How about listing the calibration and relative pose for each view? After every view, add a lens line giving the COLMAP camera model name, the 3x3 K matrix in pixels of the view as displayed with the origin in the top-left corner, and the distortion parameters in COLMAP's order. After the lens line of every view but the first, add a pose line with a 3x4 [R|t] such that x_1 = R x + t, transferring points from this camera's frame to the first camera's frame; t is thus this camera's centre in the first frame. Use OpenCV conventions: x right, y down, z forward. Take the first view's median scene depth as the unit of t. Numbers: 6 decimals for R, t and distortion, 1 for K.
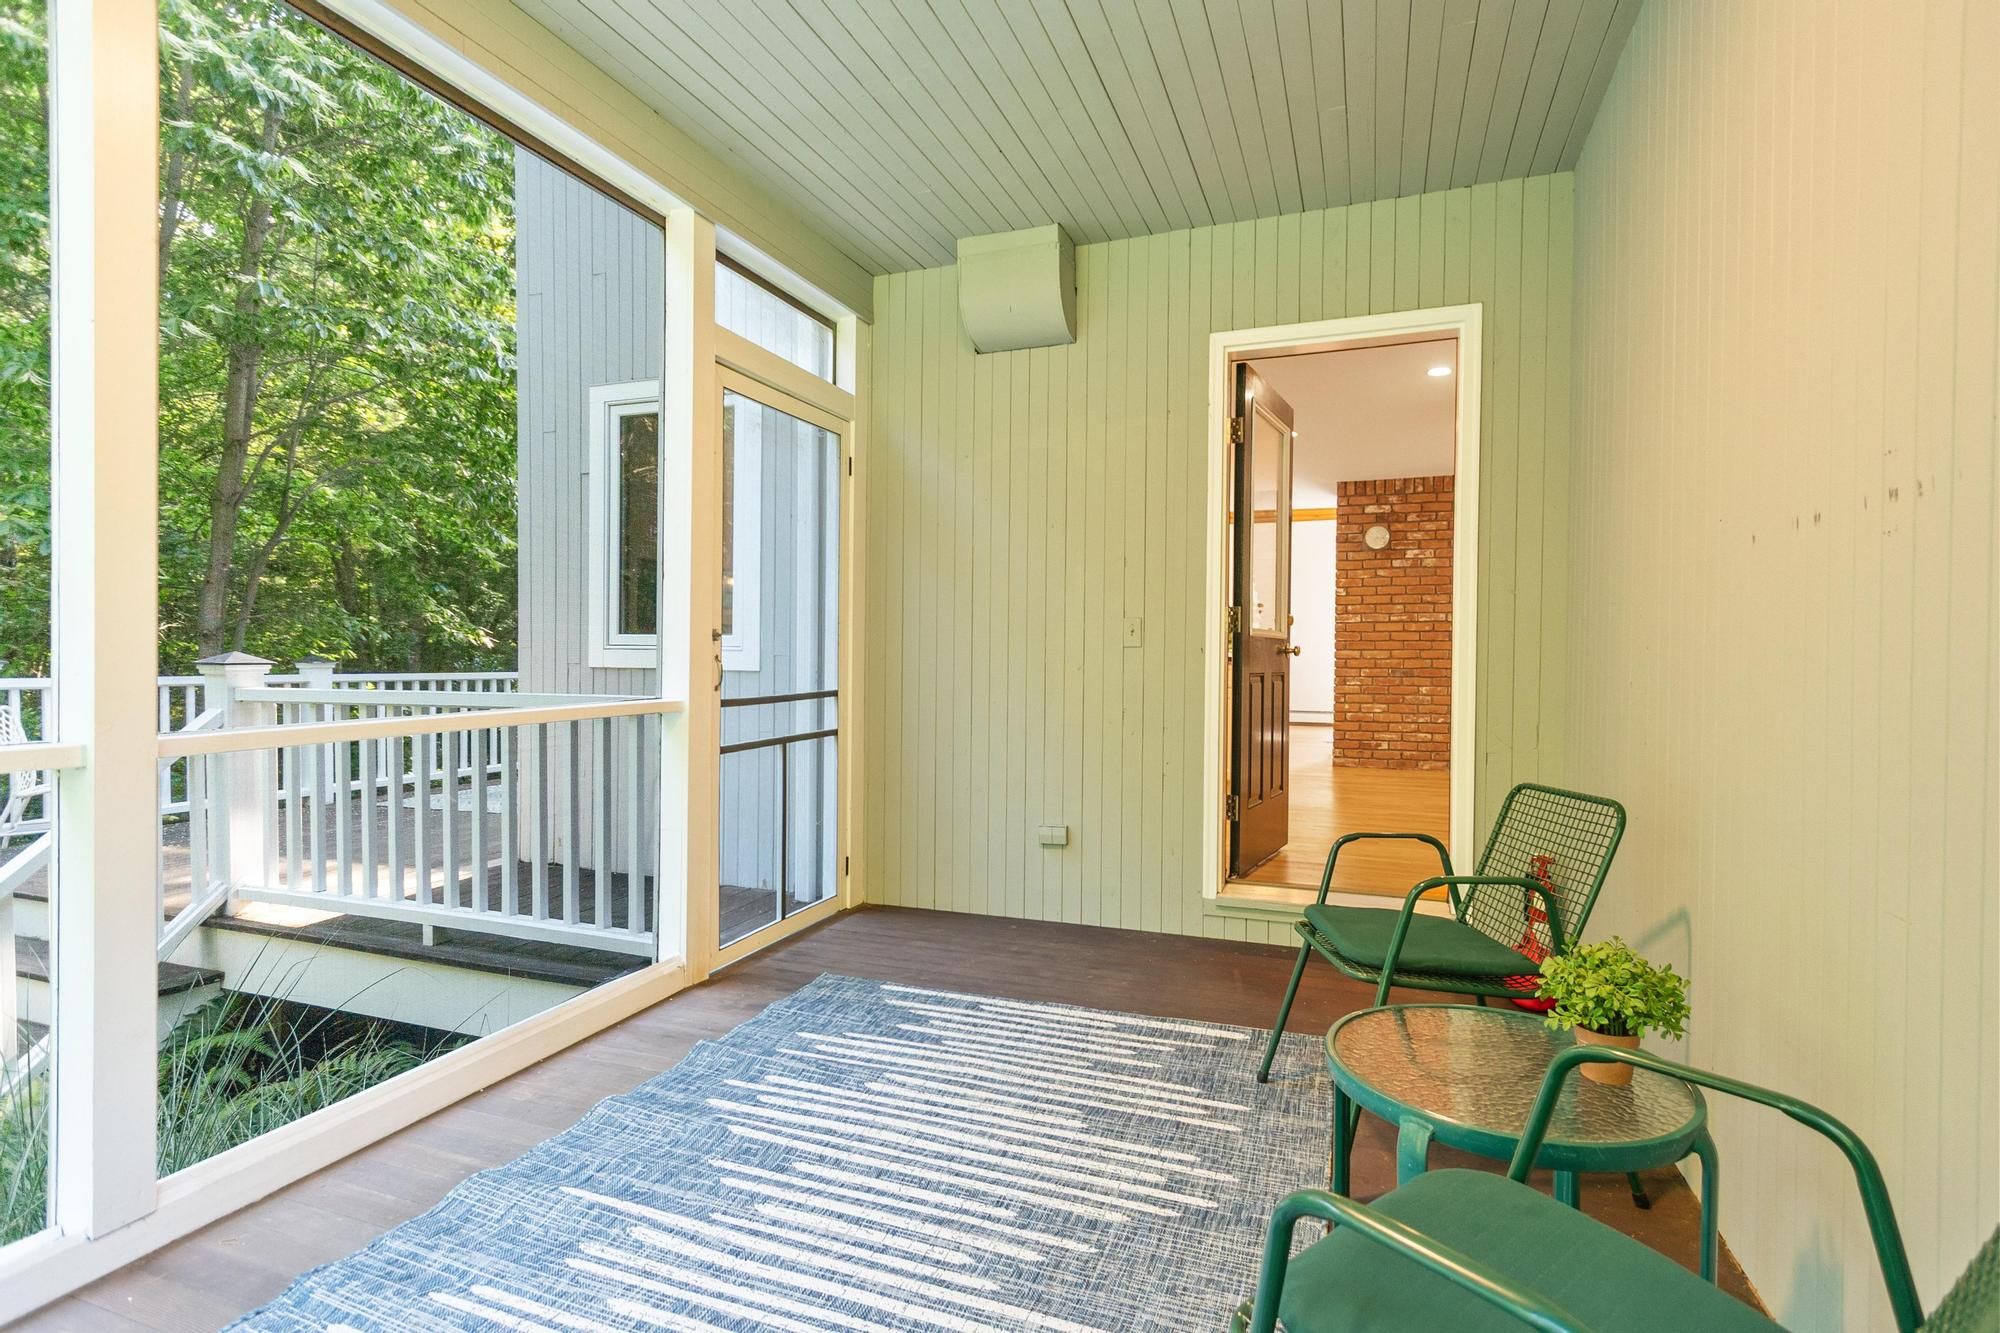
lens RADIAL K [[933.5, 0, 997.8], [0, 933.5, 671.2], [0, 0, 1]] dist [0.003796, 0.000057]
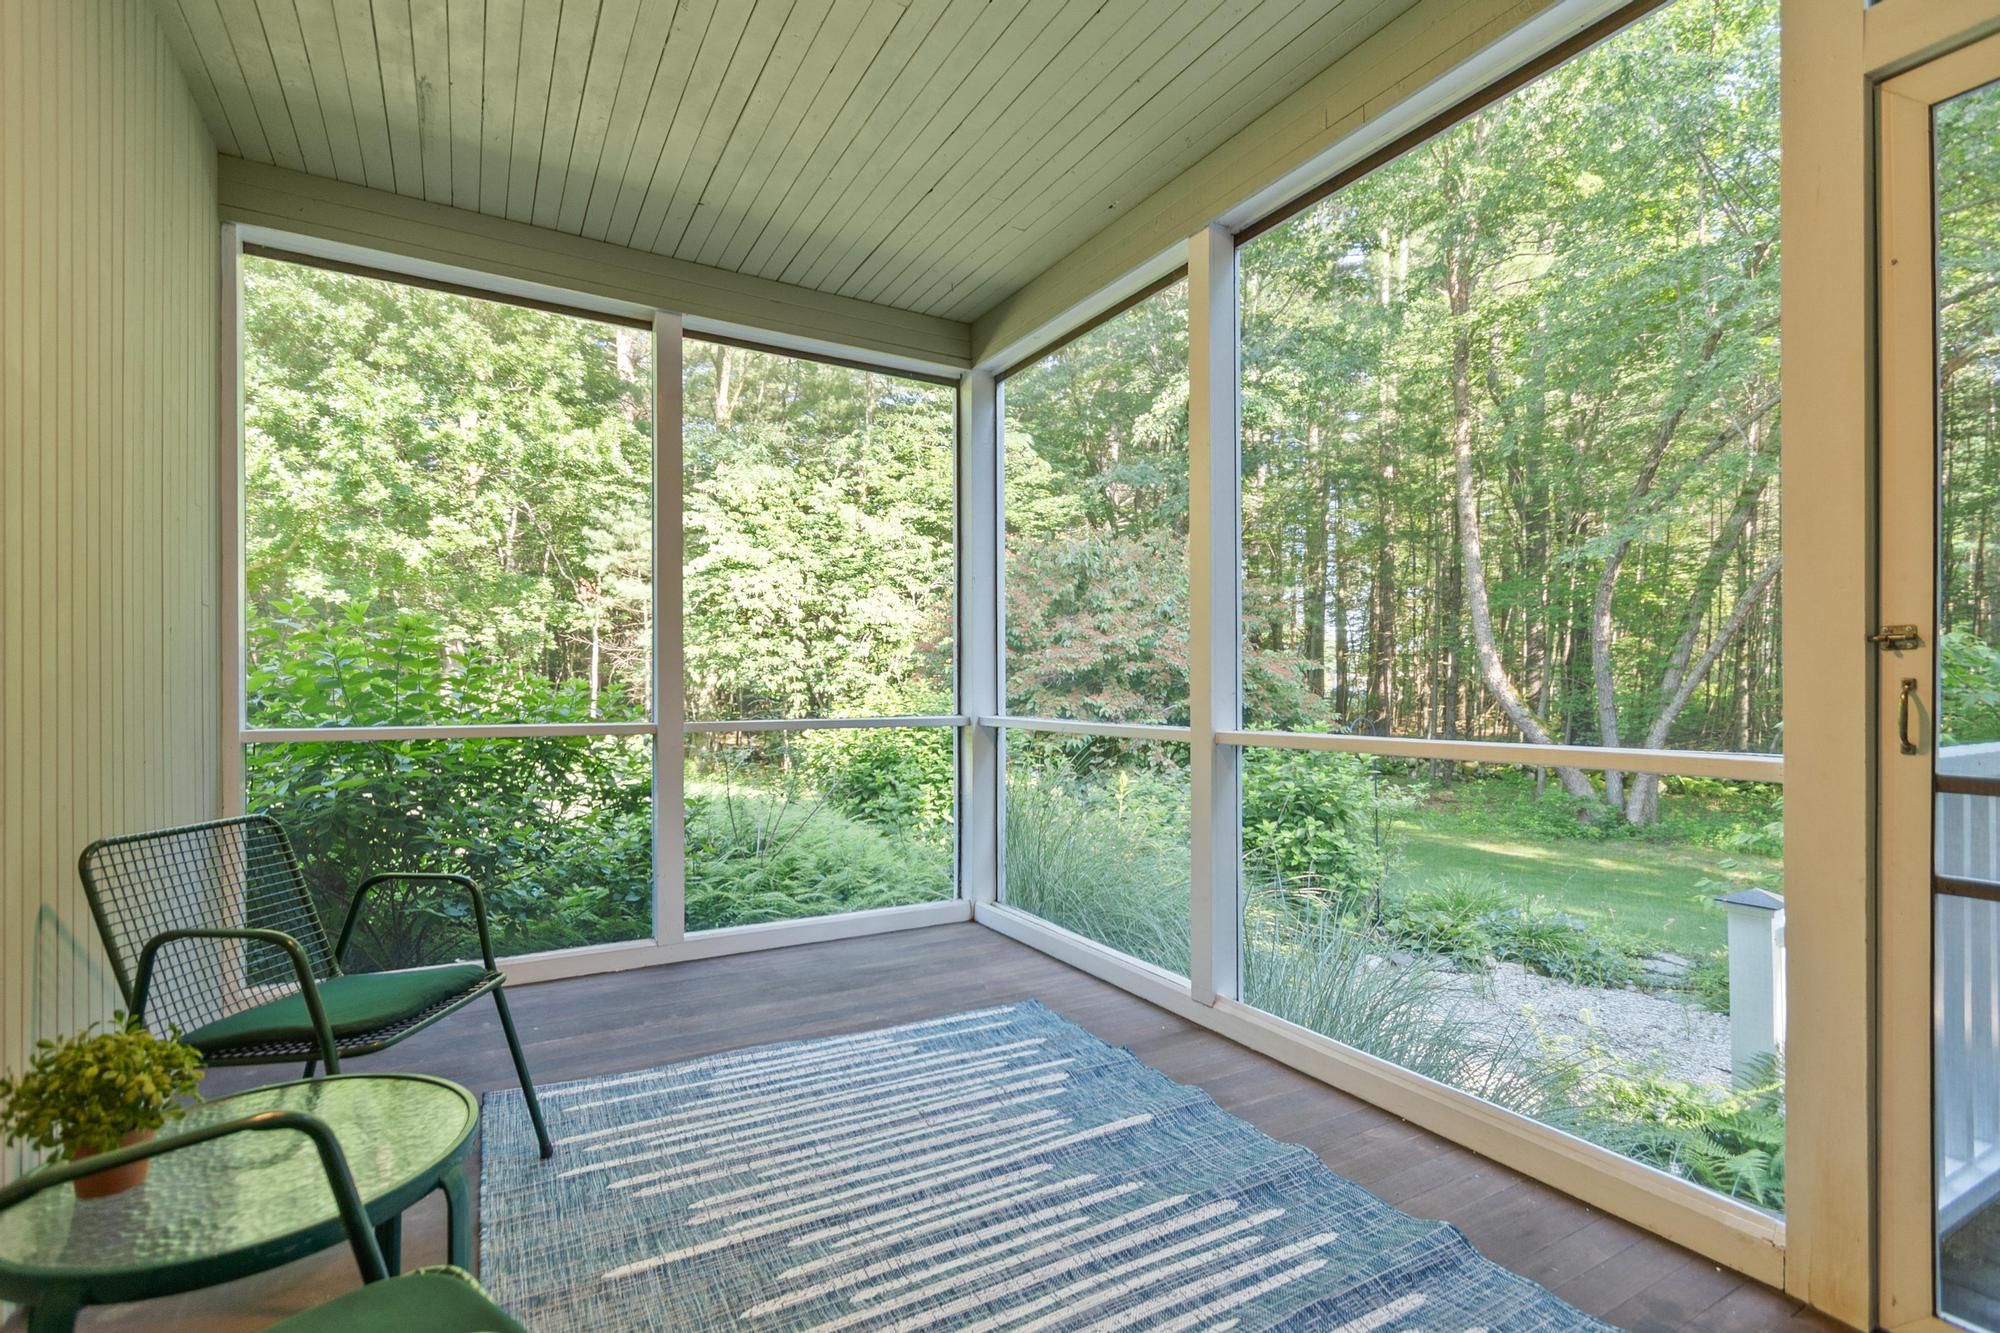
lens RADIAL K [[933.5, 0, 997.8], [0, 933.5, 671.2], [0, 0, 1]] dist [0.003796, 0.000057]
pose [[-0.624761, -0.011390, -0.780733, 0.525449], [-0.013977, 0.999897, -0.003403, -0.016227], [0.780691, 0.008786, -0.624855, 1.371705]]
